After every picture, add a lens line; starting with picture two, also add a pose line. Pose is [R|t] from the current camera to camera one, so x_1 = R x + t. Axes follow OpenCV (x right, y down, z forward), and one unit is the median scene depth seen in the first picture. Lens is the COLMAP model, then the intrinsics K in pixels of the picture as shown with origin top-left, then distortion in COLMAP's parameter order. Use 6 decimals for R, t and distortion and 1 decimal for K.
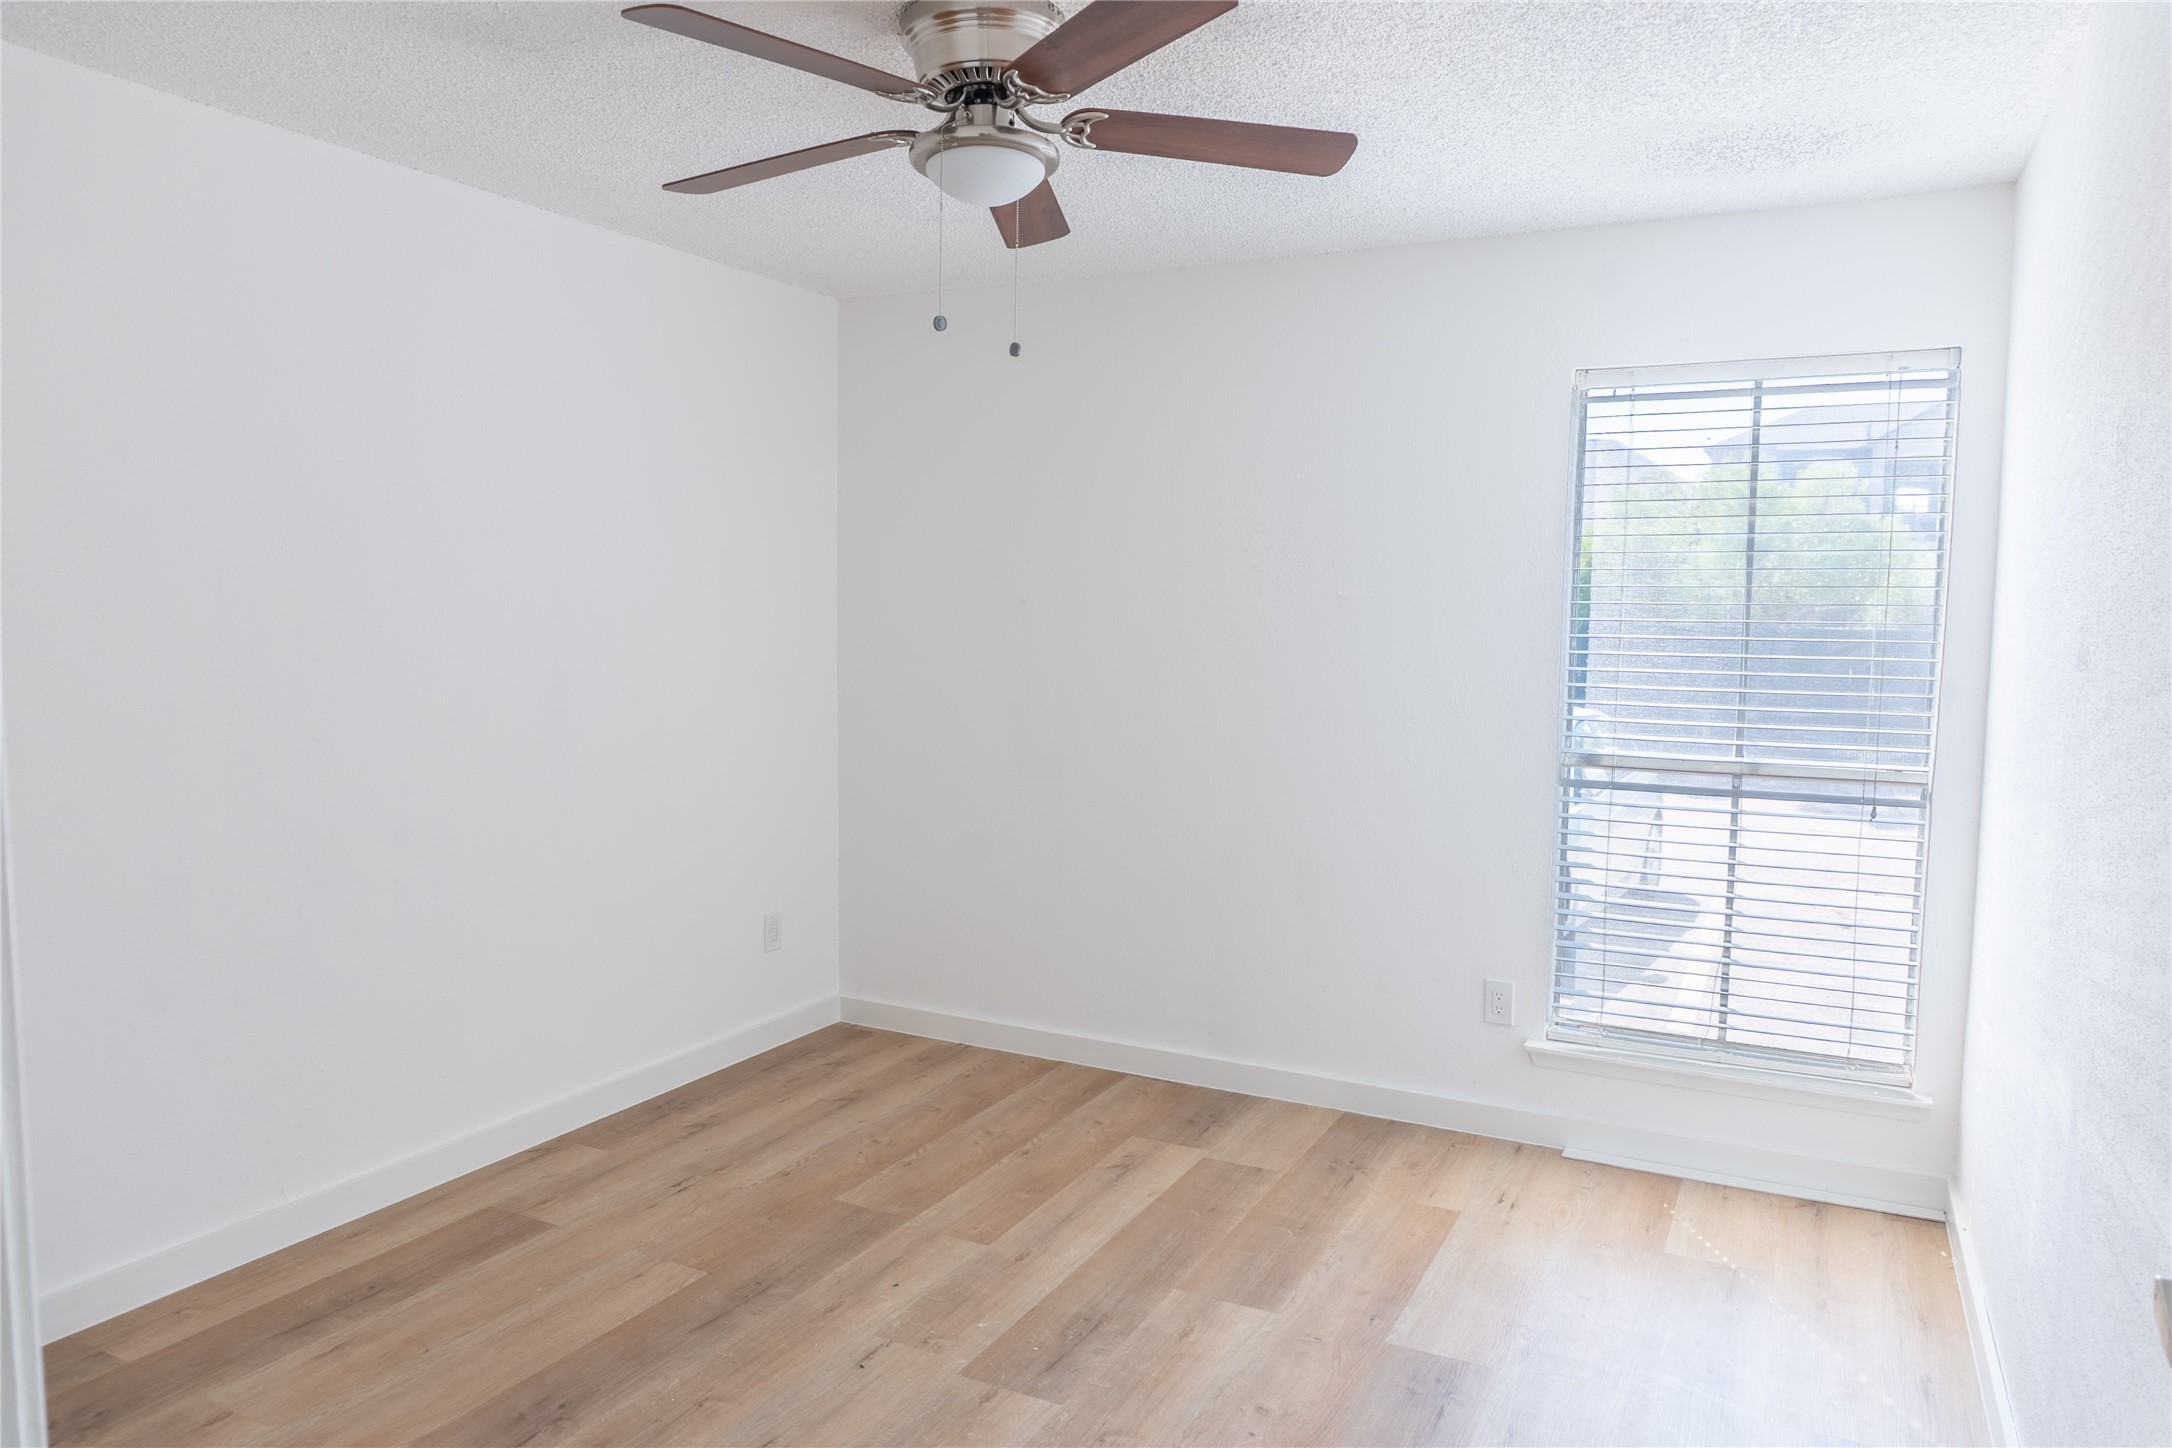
lens RADIAL K [[1452.3, 0, 1089.9], [0, 1452.3, 721.6], [0, 0, 1]] dist [-0.013336, -0.000149]
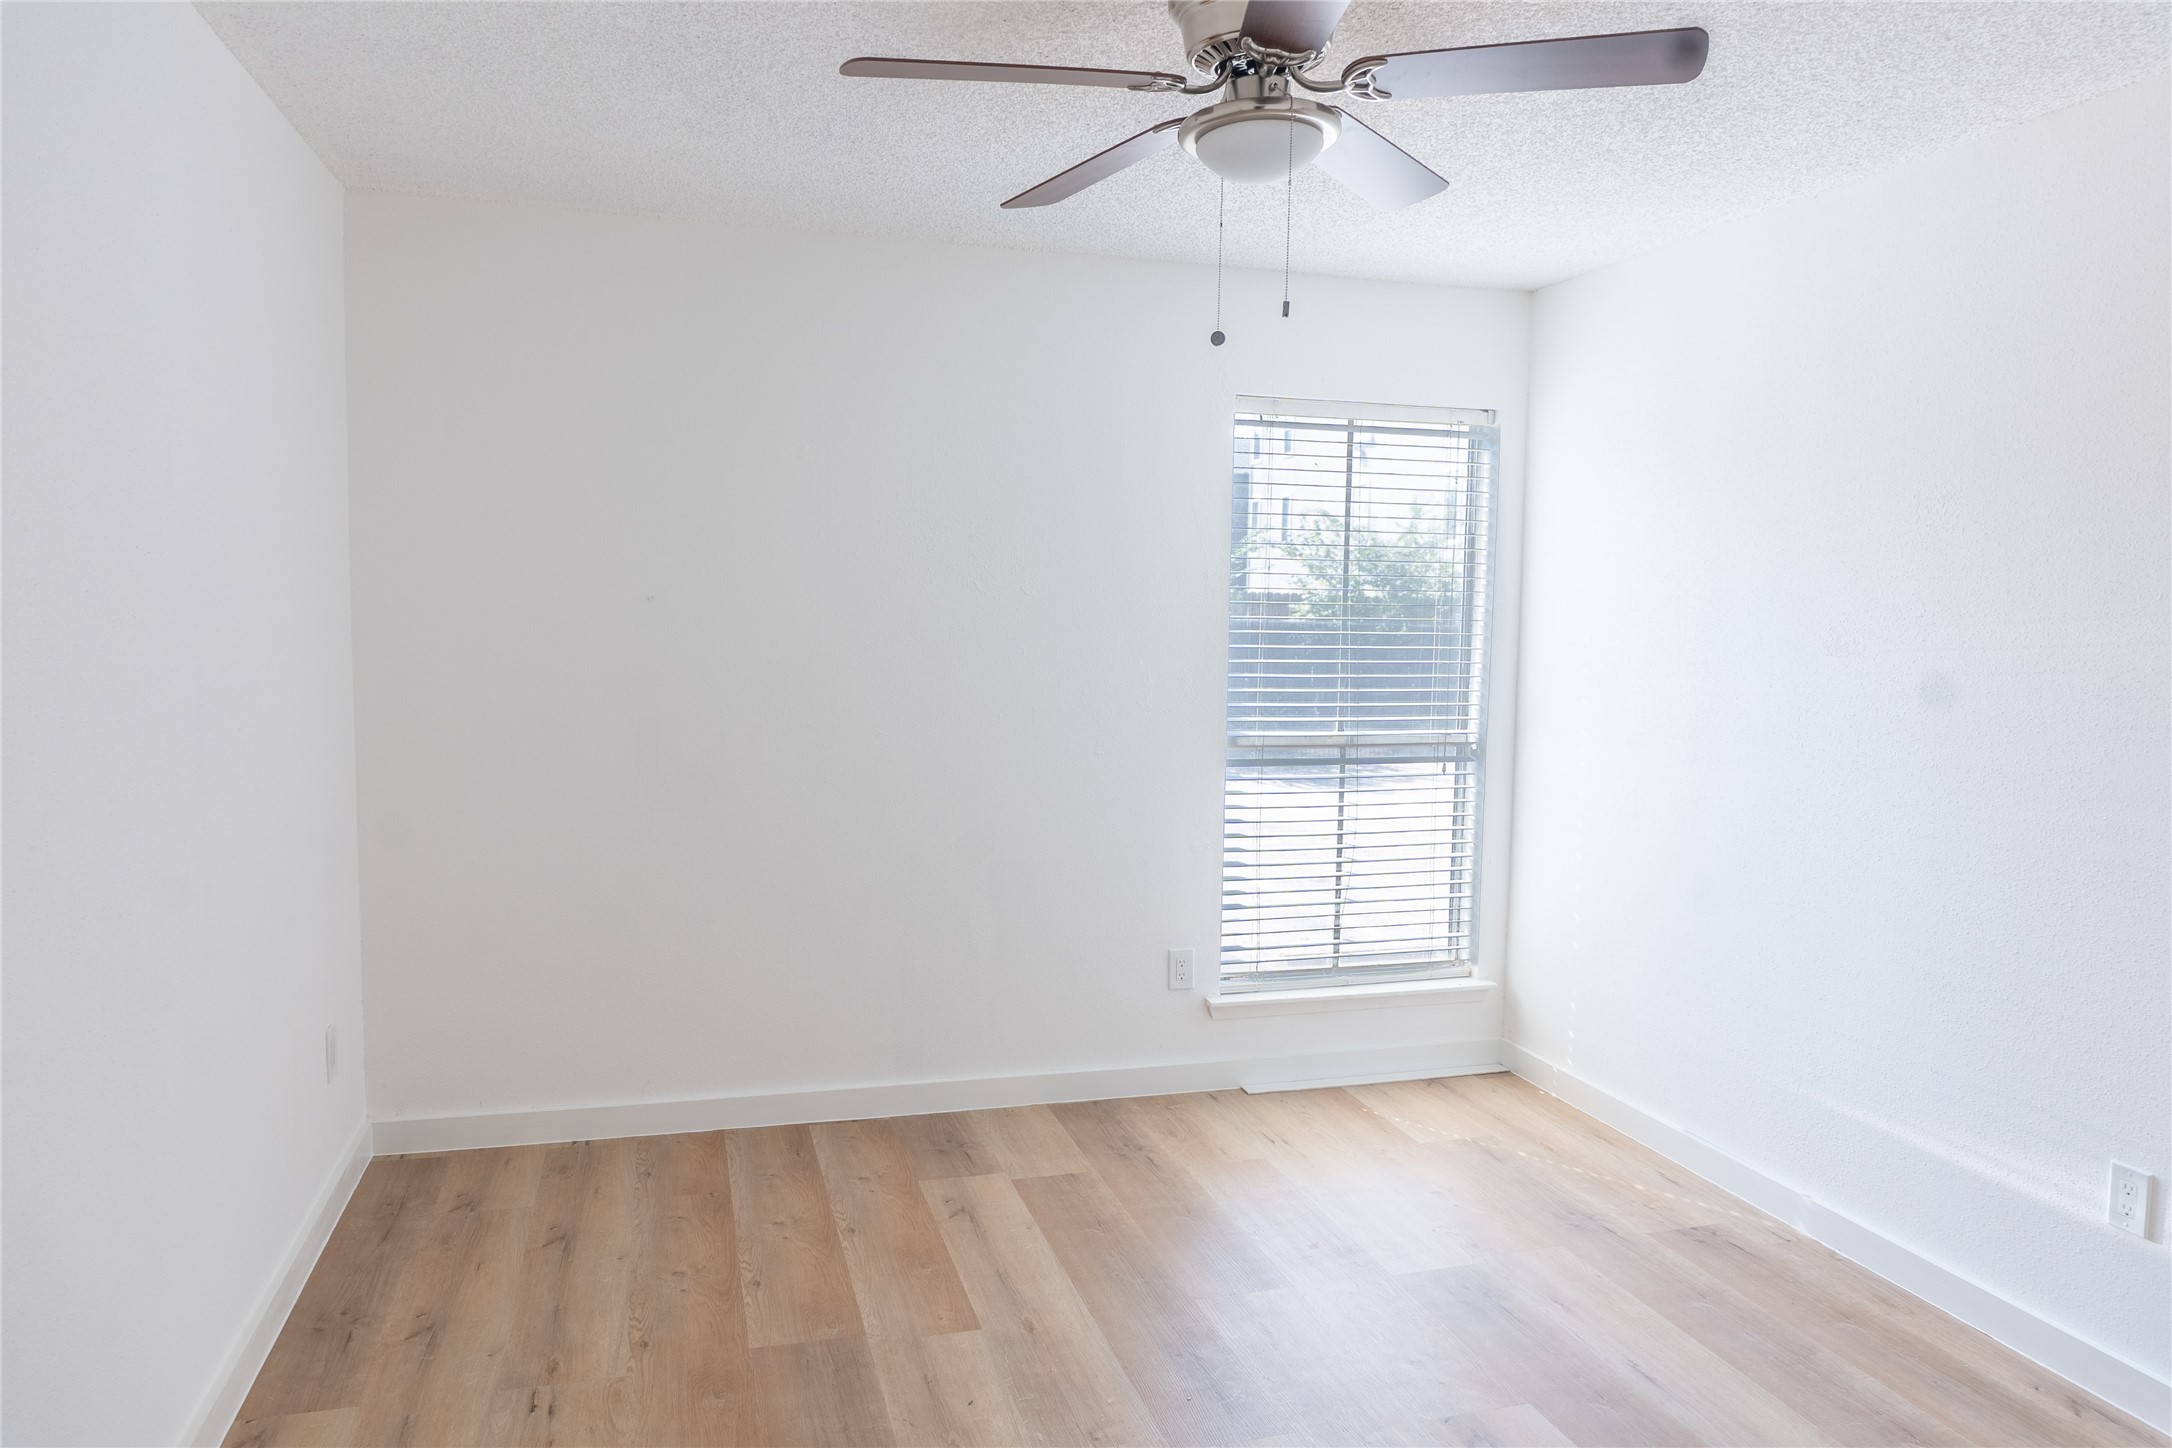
lens RADIAL K [[1452.3, 0, 1089.2], [0, 1452.3, 729.5], [0, 0, 1]] dist [-0.013336, -0.000149]
pose [[0.723544, -0.058549, 0.687791, -0.530129], [0.046069, 0.998271, 0.036515, -0.030508], [-0.688739, 0.005265, 0.724990, 0.266854]]
